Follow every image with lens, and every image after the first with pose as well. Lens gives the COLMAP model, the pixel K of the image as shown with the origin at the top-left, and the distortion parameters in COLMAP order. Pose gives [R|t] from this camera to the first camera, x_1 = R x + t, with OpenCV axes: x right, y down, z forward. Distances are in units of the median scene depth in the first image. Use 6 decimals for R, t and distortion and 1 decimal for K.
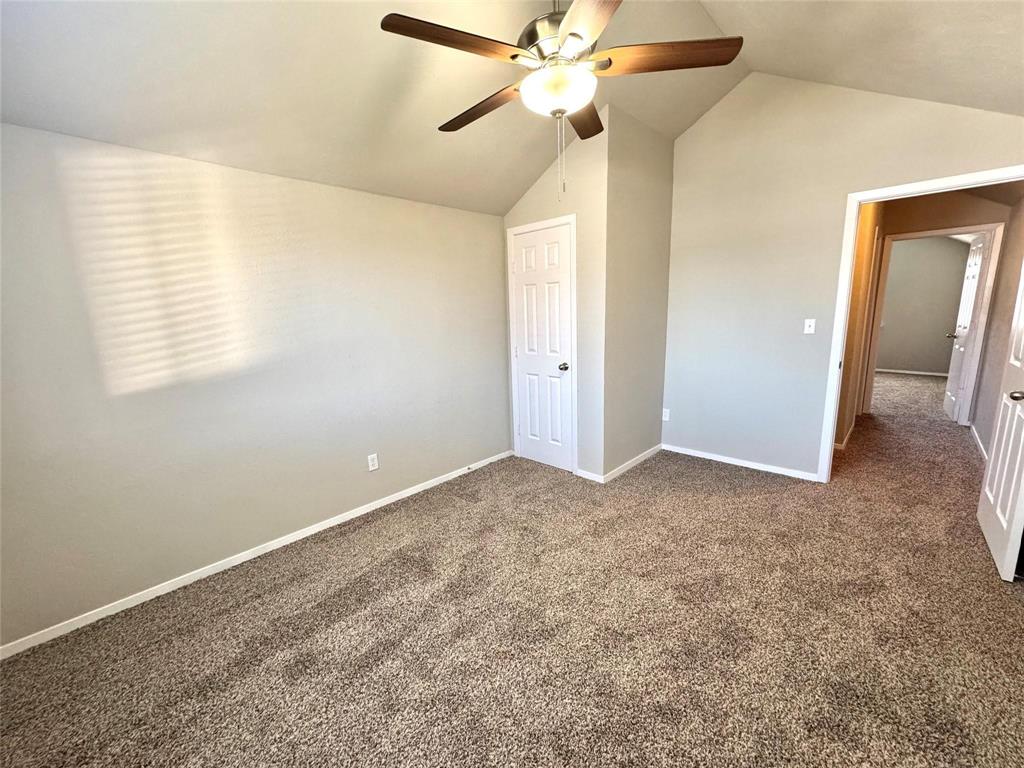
lens RADIAL K [[410.3, 0, 510.9], [0, 410.3, 383.4], [0, 0, 1]] dist [0.000708, 0.000053]
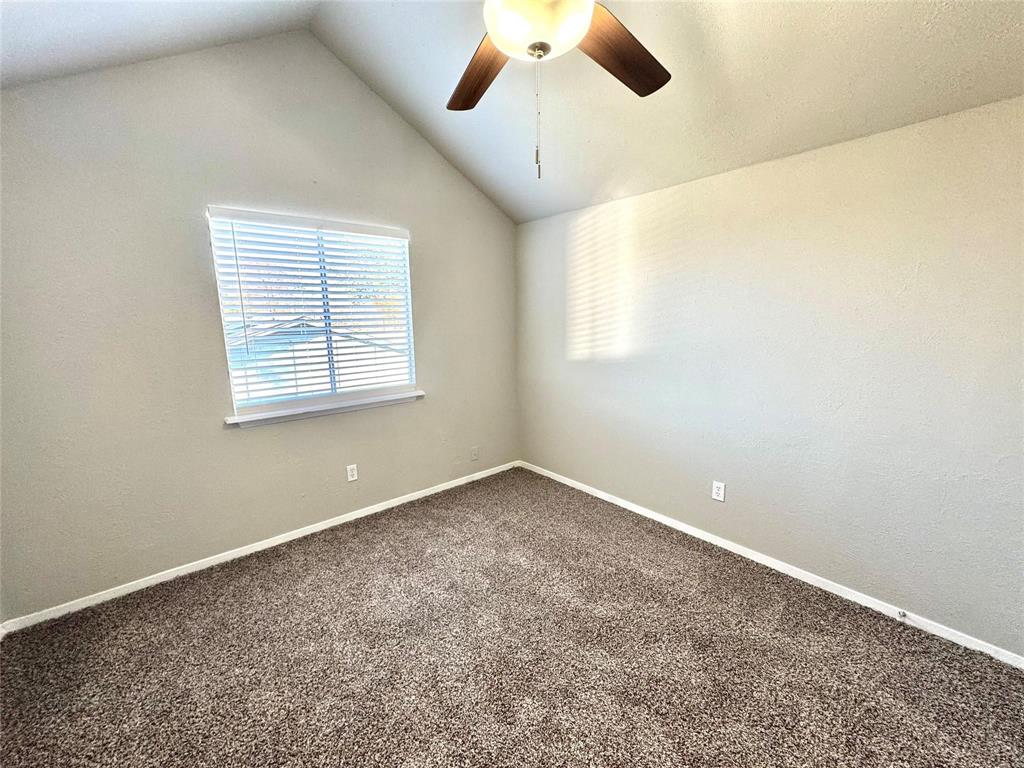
lens RADIAL K [[410.3, 0, 512.4], [0, 410.3, 385.2], [0, 0, 1]] dist [0.000708, 0.000053]
pose [[-0.093473, 0.209620, -0.973305, 0.659462], [-0.163392, 0.961101, 0.222683, -0.188294], [0.982123, 0.179845, -0.055587, 0.791801]]
